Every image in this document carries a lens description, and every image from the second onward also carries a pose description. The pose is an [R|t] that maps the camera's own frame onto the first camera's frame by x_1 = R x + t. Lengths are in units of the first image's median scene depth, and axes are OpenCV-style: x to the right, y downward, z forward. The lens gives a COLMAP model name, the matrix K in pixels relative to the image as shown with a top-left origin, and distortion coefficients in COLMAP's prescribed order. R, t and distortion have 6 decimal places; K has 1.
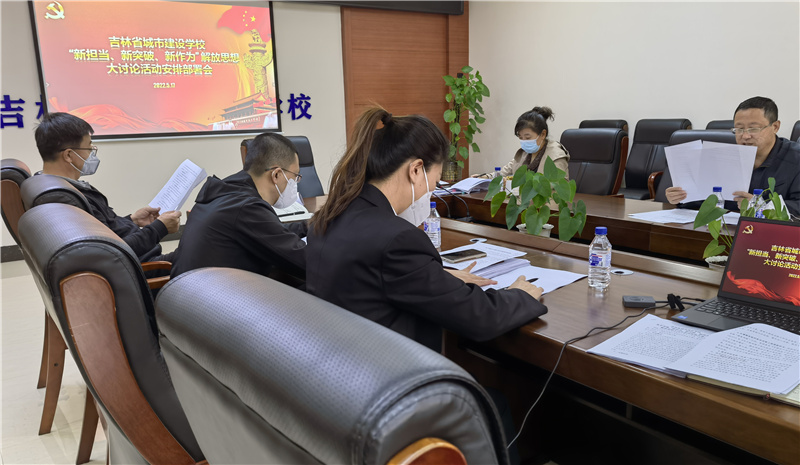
lens RADIAL K [[633.6, 0, 391.6], [0, 633.6, 255.9], [0, 0, 1]] dist [-0.001435, -0.014107]
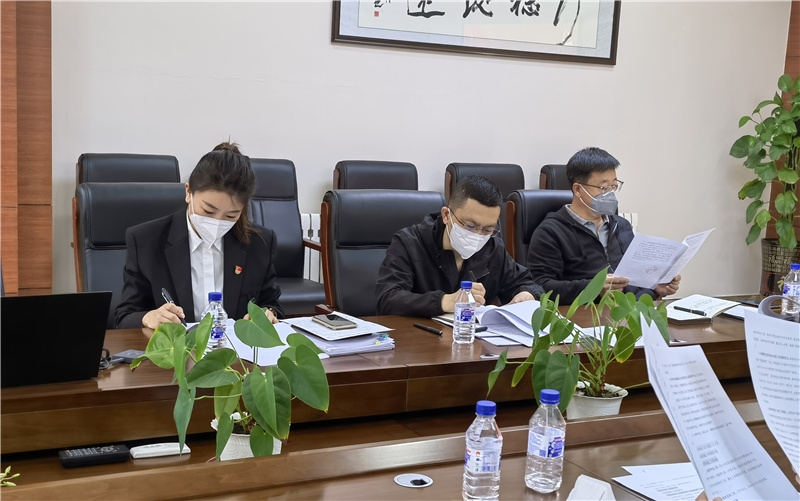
lens RADIAL K [[1069.5, 0, 404.4], [0, 1069.5, 255.8], [0, 0, 1]] dist [0.013696, 0.000000]
pose [[-0.137275, 0.141039, -0.980440, 0.459981], [-0.269933, 0.947022, 0.174026, -0.105817], [0.953043, 0.288543, -0.091931, 0.347447]]
